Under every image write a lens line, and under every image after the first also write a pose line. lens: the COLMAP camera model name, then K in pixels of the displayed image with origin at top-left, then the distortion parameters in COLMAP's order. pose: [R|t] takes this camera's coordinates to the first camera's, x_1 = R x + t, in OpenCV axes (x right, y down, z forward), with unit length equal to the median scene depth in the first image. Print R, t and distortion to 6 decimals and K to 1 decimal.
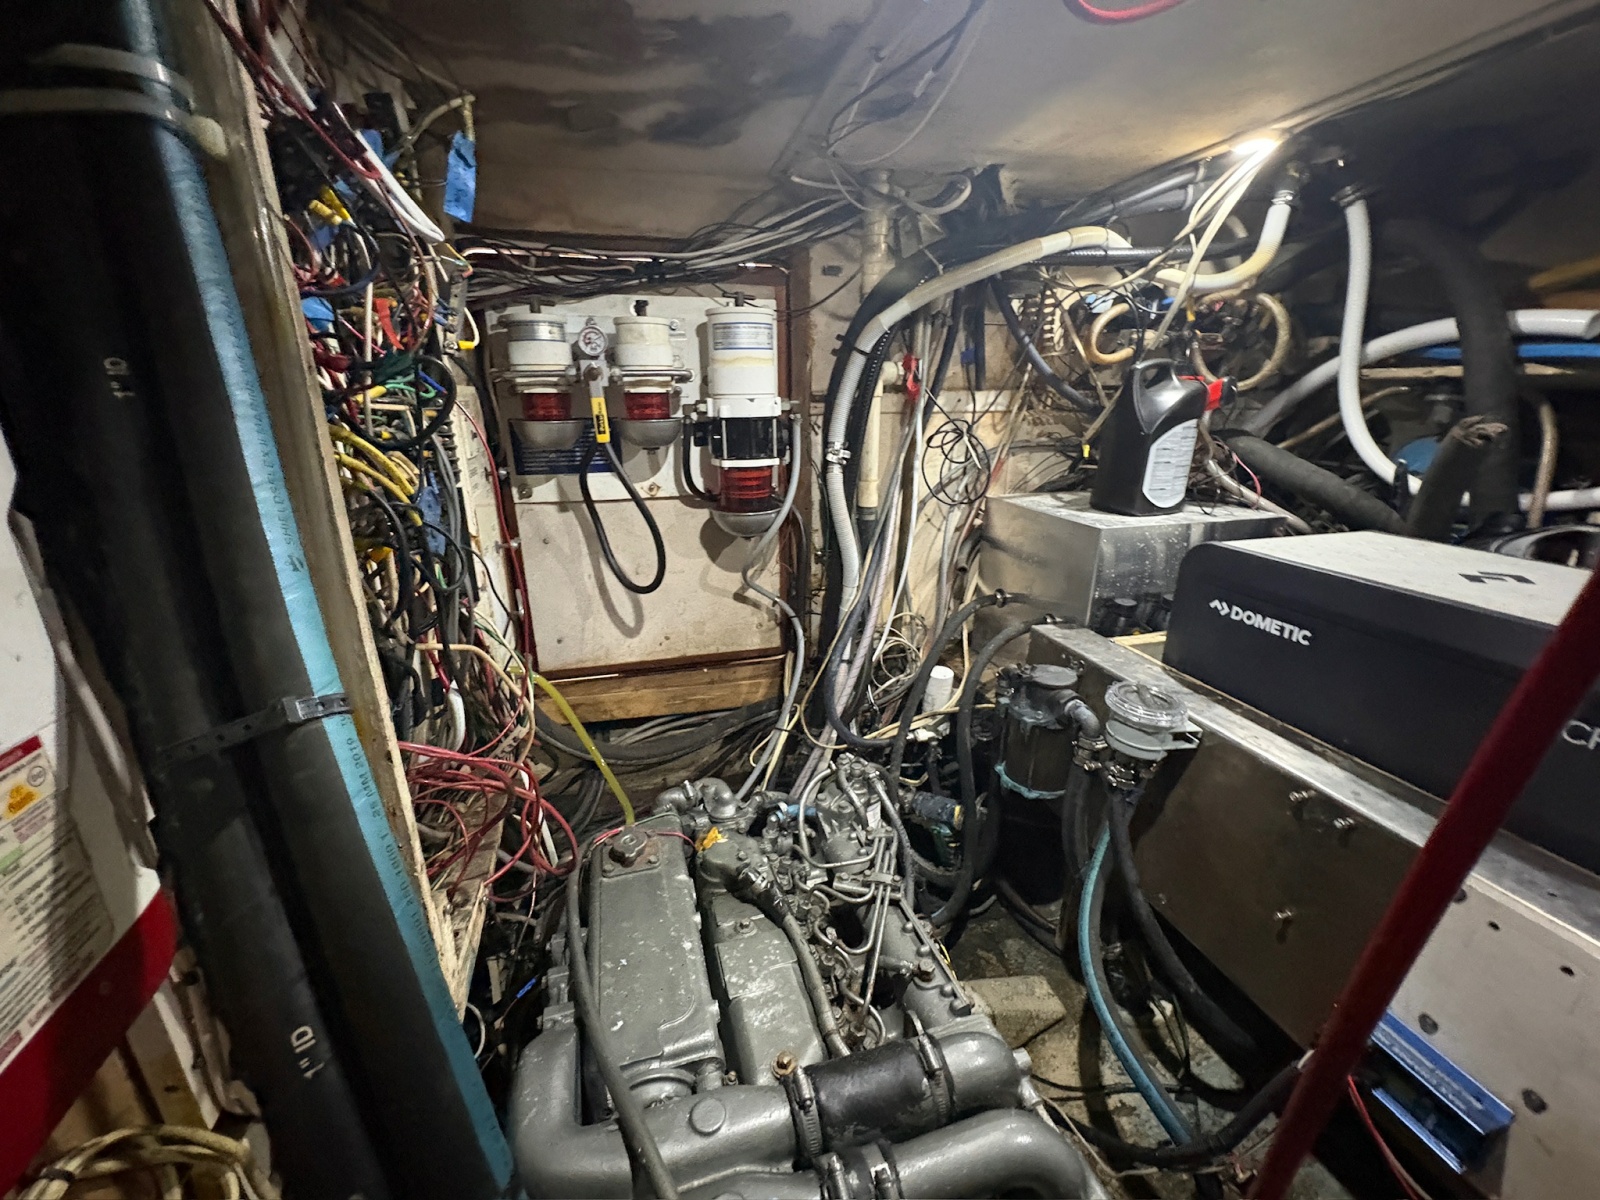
lens RADIAL K [[639.3, 0, 801.9], [0, 639.3, 600.5], [0, 0, 1]] dist [-0.000118, 0.000162]
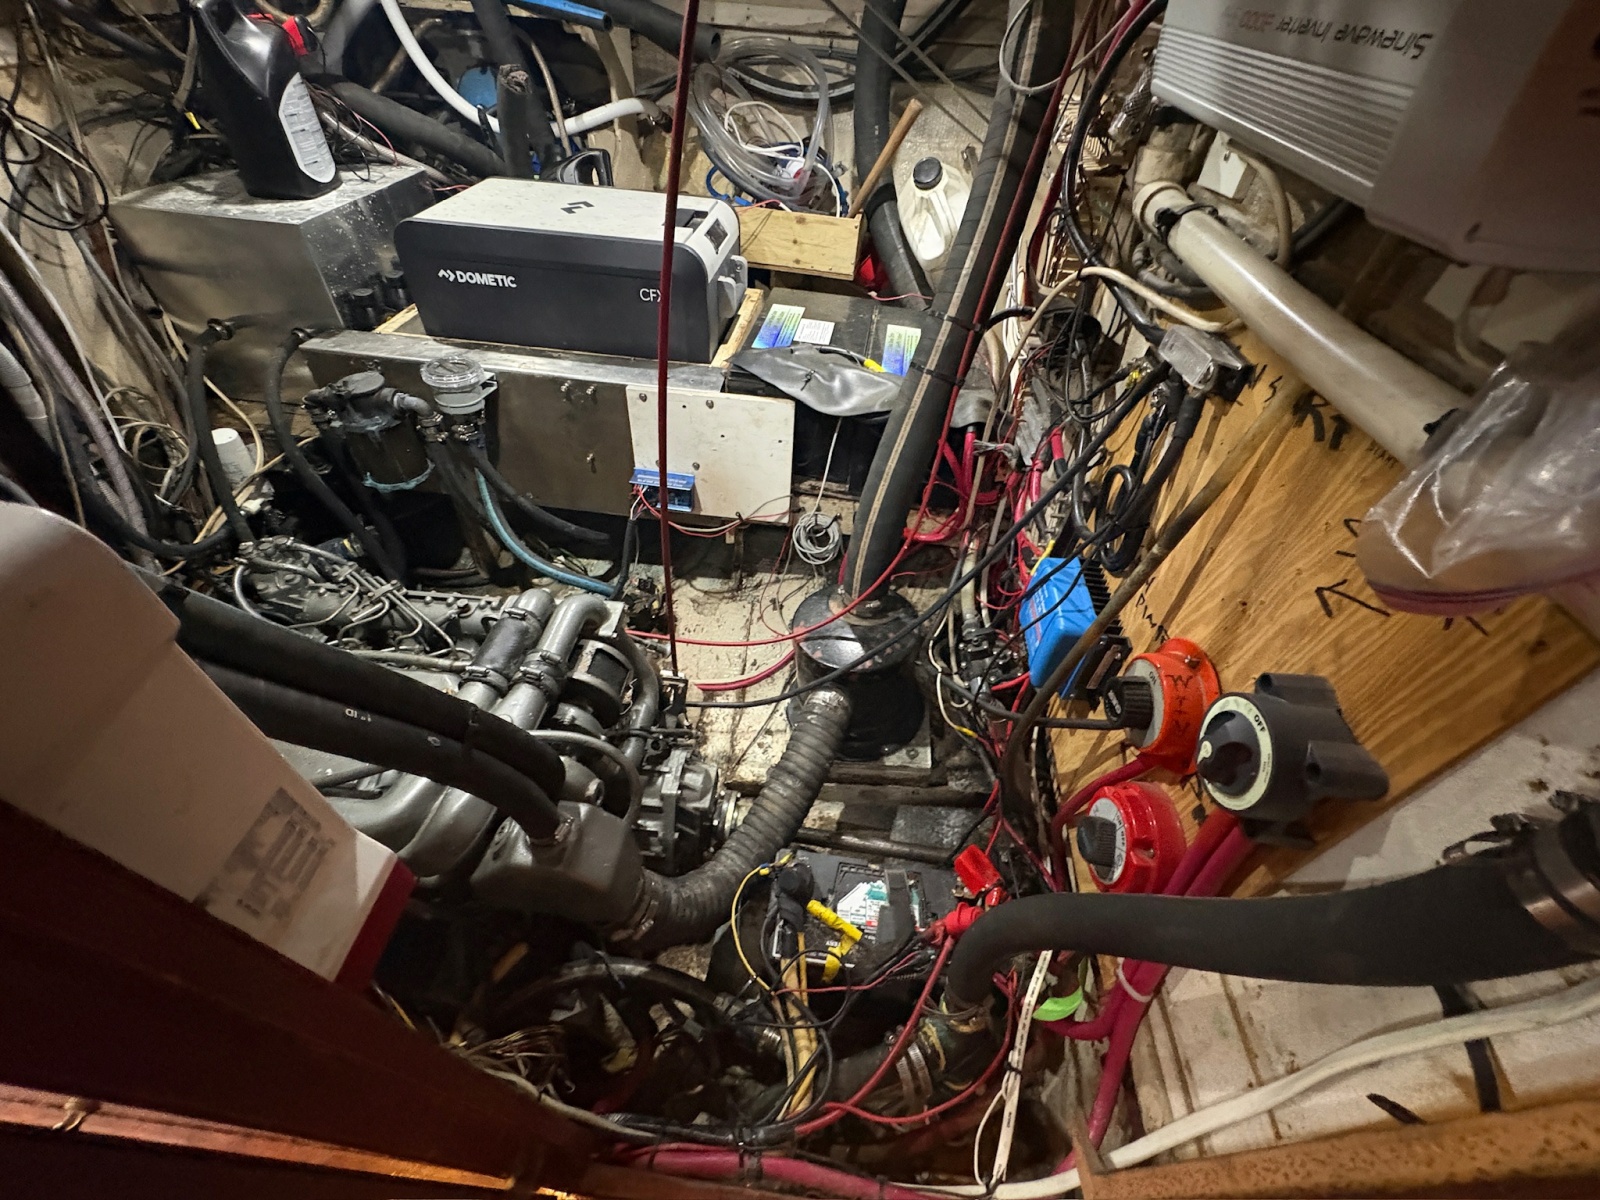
lens RADIAL K [[639.3, 0, 799.2], [0, 639.3, 598.3], [0, 0, 1]] dist [-0.000118, 0.000162]
pose [[0.387891, -0.641689, 0.661647, -0.252550], [0.238713, 0.763297, 0.600328, -0.072809], [-0.890257, -0.074918, 0.449255, -0.188391]]
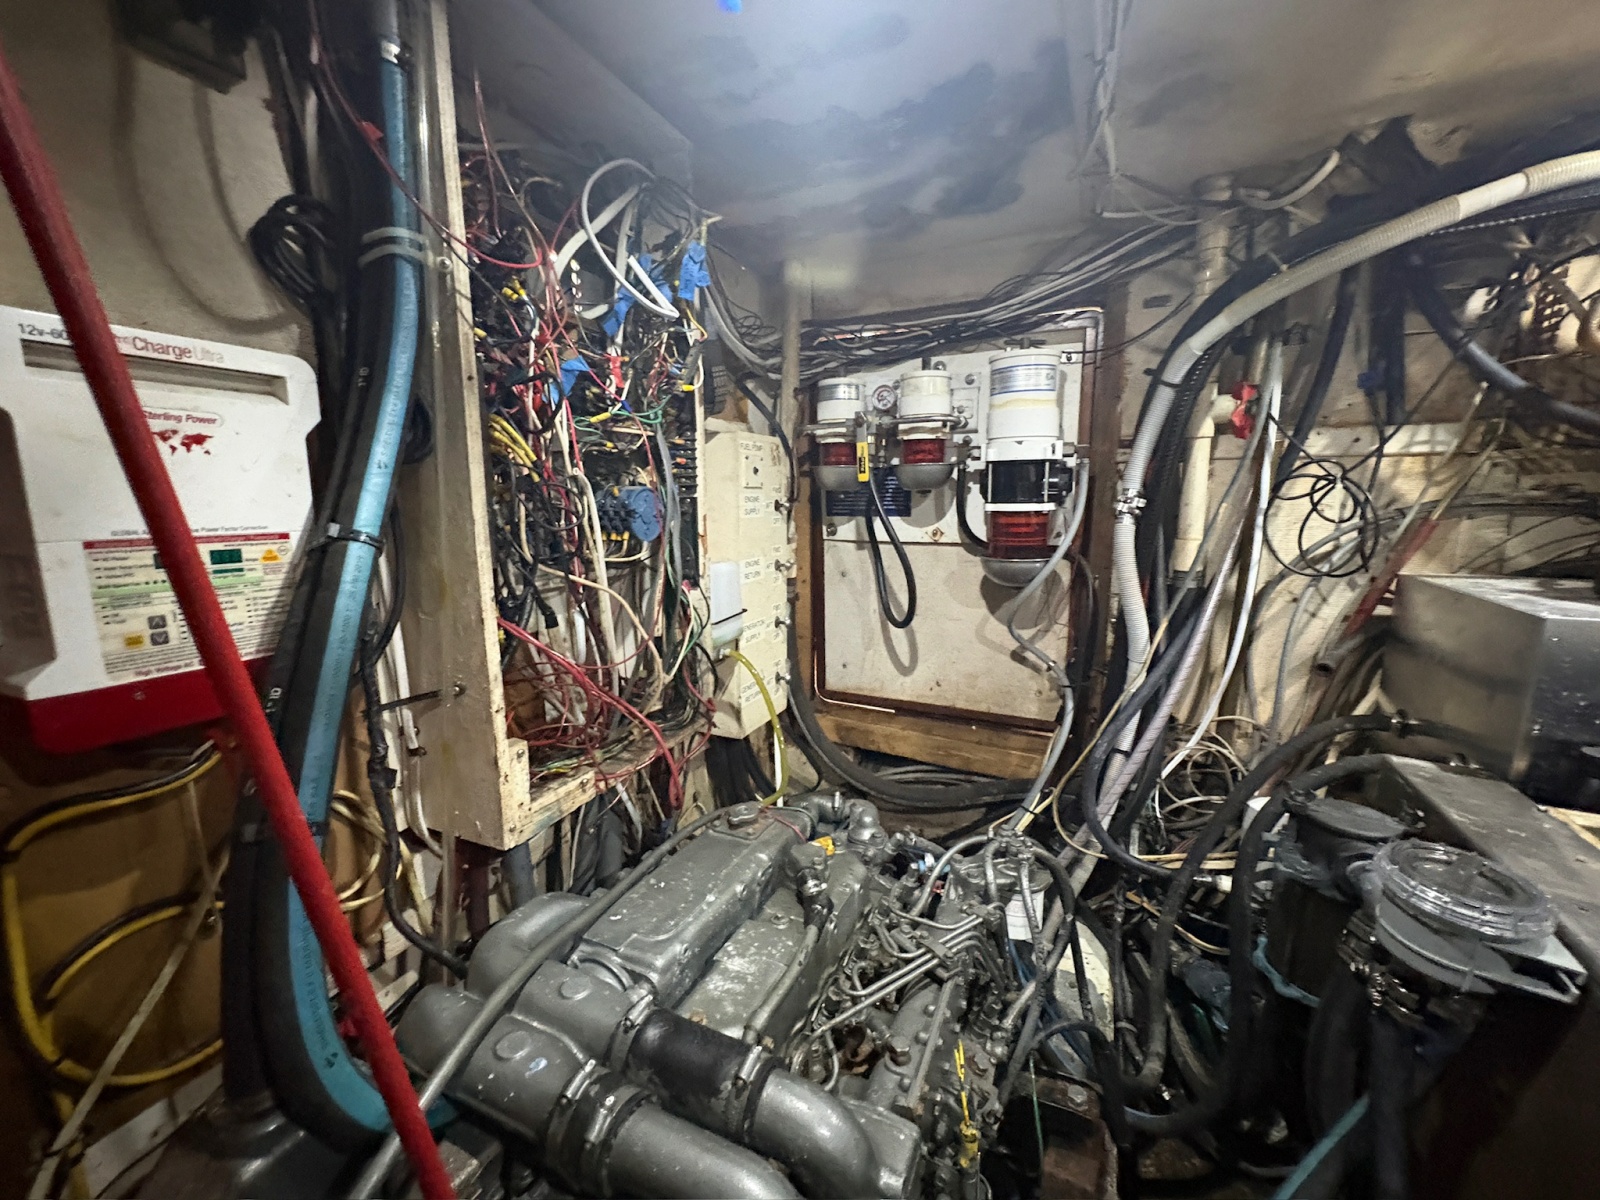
lens RADIAL K [[639.3, 0, 796.0], [0, 639.3, 599.3], [0, 0, 1]] dist [-0.000118, 0.000162]
pose [[0.751598, 0.110011, -0.650382, 0.305714], [-0.199398, 0.977757, -0.065043, 0.045649], [0.628761, 0.178572, 0.756817, 0.095857]]
